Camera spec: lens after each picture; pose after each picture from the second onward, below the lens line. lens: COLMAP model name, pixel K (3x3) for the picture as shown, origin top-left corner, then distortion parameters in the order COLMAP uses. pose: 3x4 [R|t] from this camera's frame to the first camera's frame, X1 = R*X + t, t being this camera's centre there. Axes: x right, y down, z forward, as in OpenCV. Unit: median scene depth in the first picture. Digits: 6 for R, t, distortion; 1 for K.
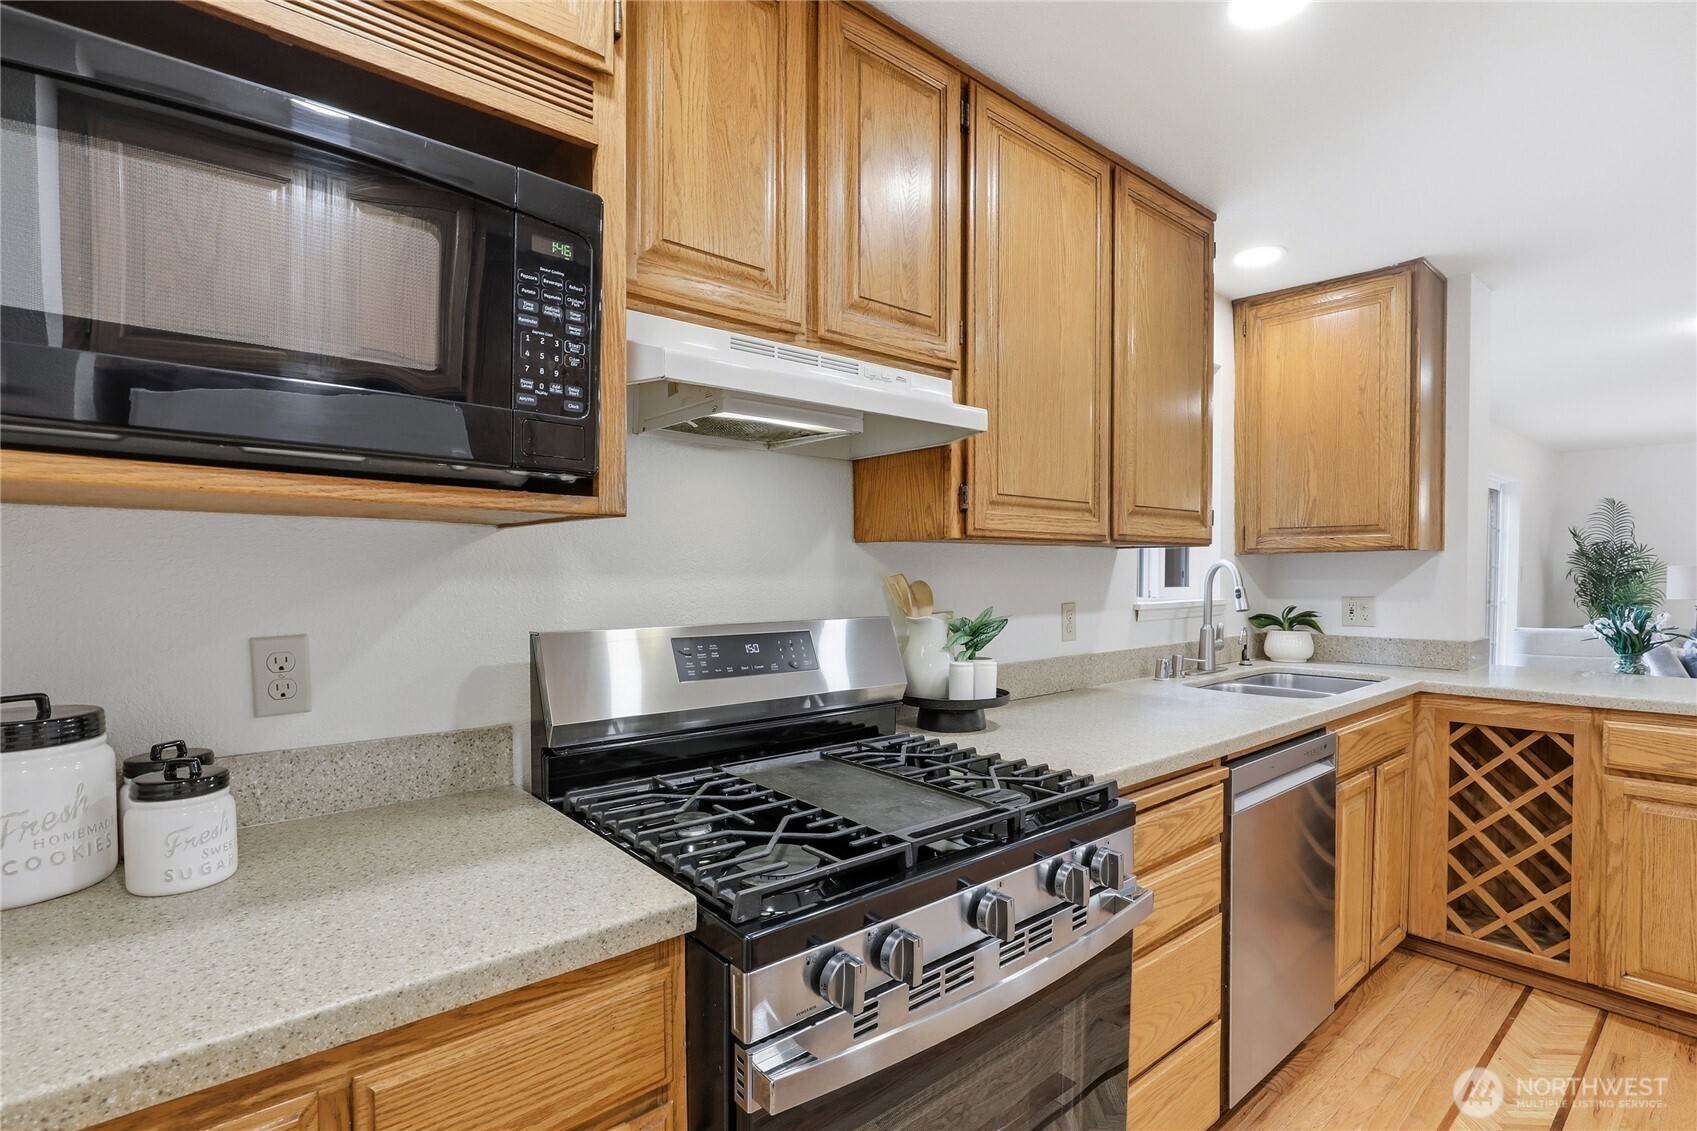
lens RADIAL K [[817.4, 0, 854.0], [0, 817.4, 592.1], [0, 0, 1]] dist [-0.003781, 0.000144]
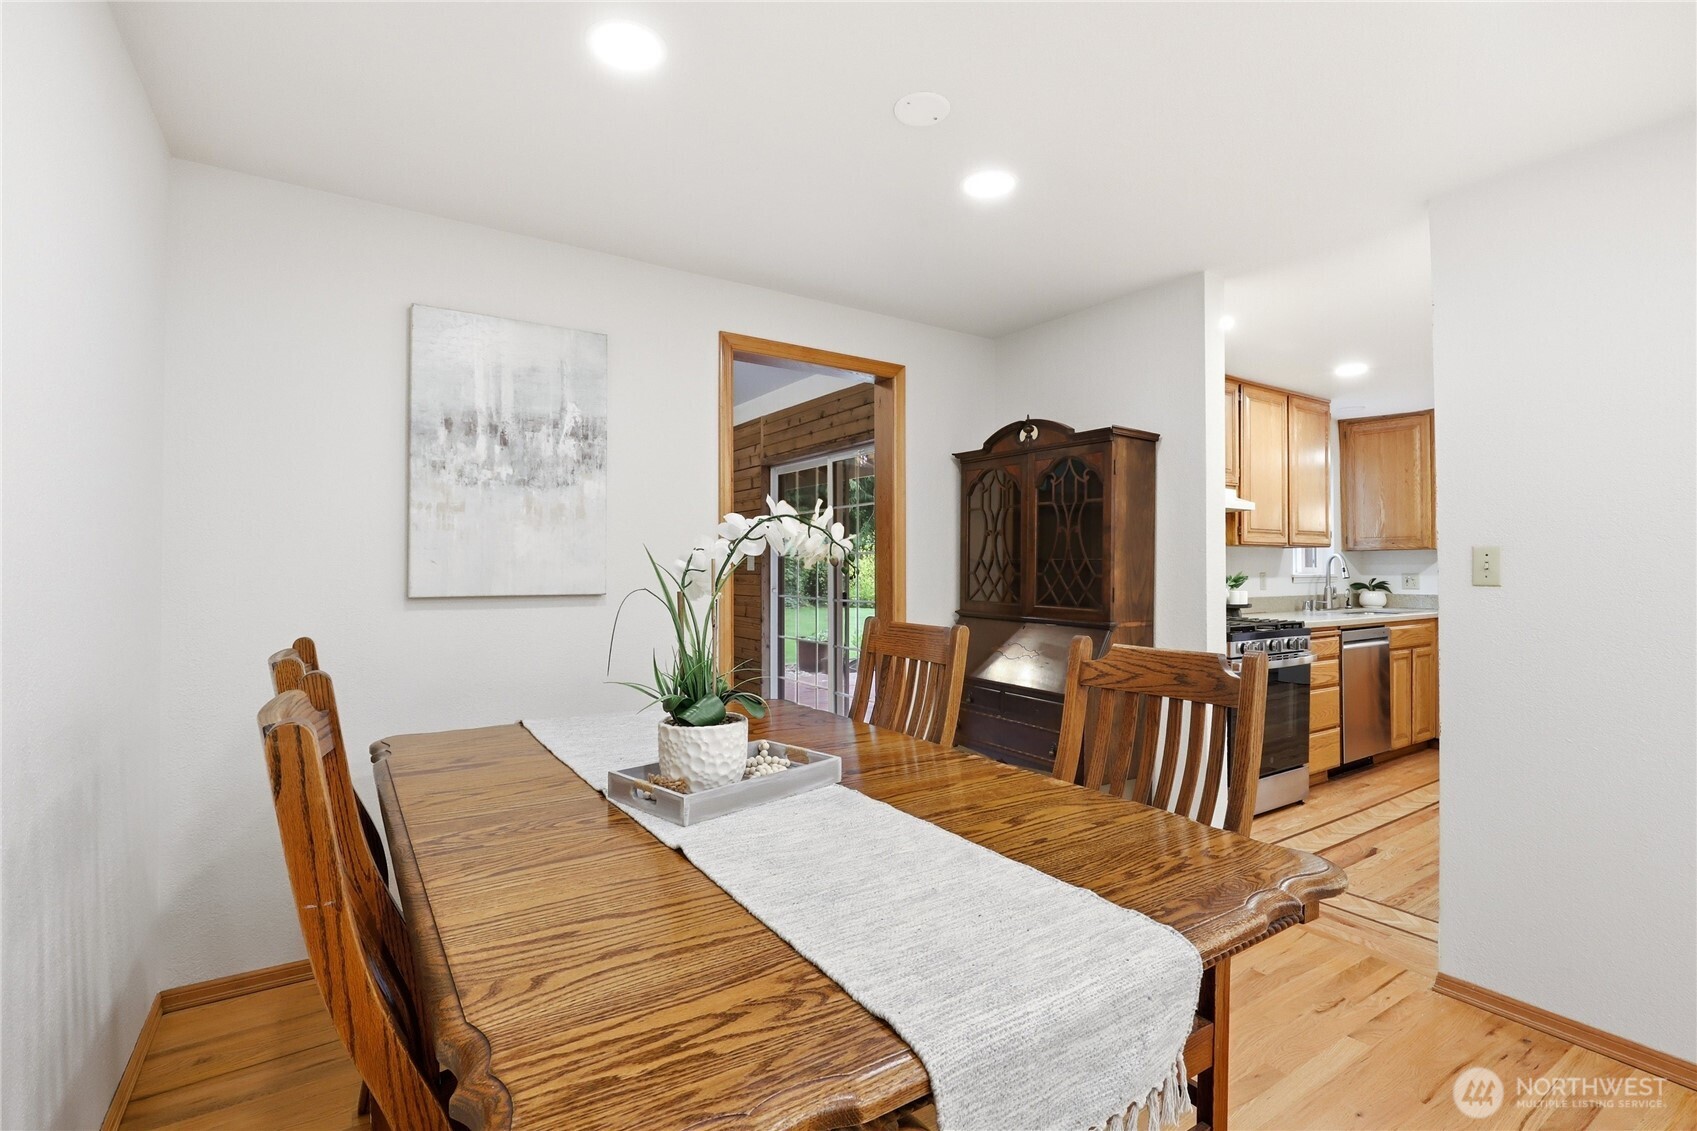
lens RADIAL K [[781.7, 0, 848.9], [0, 781.7, 550.4], [0, 0, 1]] dist [-0.019140, -0.000020]
pose [[0.991634, 0.006227, -0.128934, -0.670803], [-0.011788, 0.999031, -0.042410, 0.064365], [0.128545, 0.043575, 0.990746, -1.431782]]
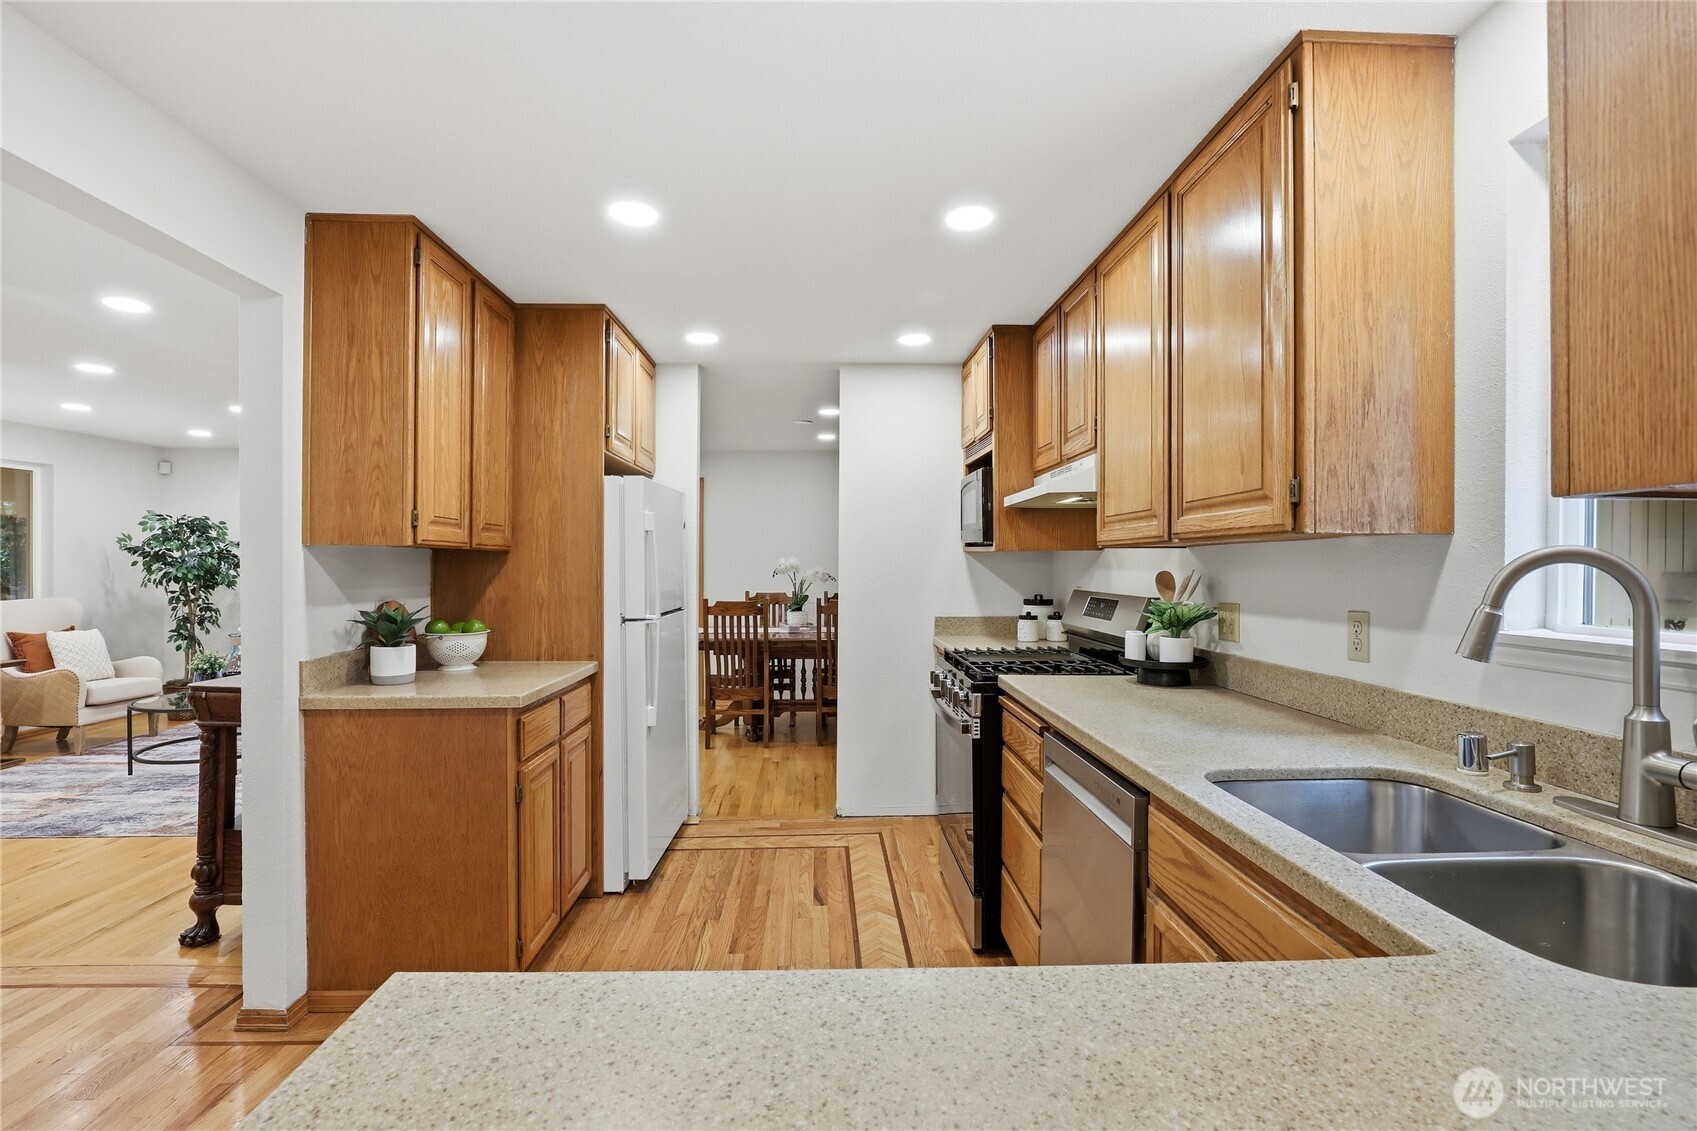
lens RADIAL K [[817.4, 0, 854.0], [0, 817.4, 592.1], [0, 0, 1]] dist [-0.003781, 0.000144]
pose [[-0.625065, 0.006512, -0.780546, 1.336973], [-0.018695, 0.999553, 0.023310, -0.016468], [0.780349, 0.029162, -0.624664, 1.273780]]
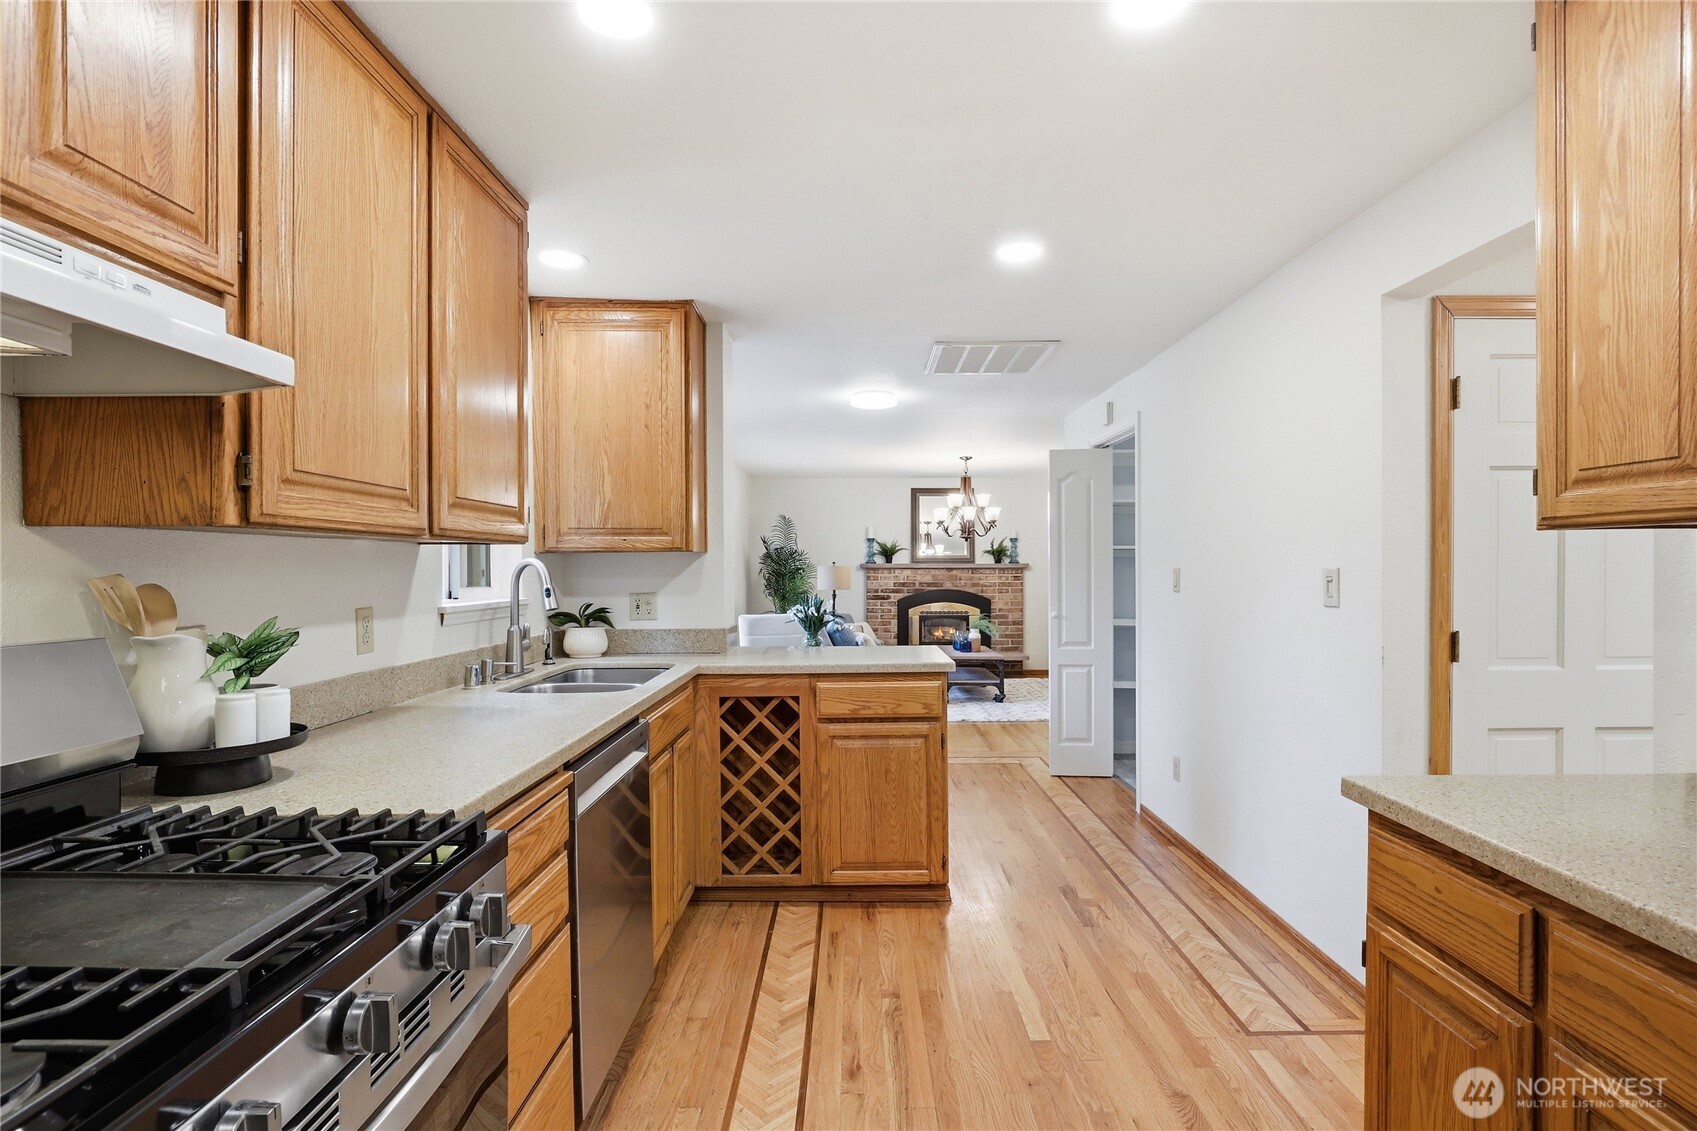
lens RADIAL K [[827.9, 0, 867.1], [0, 827.9, 574.8], [0, 0, 1]] dist [-0.018782, 0.007318]
pose [[0.646658, -0.005668, 0.762759, -0.053260], [0.020778, 0.999732, -0.010186, -0.001968], [-0.762497, 0.022435, 0.646602, 0.073630]]
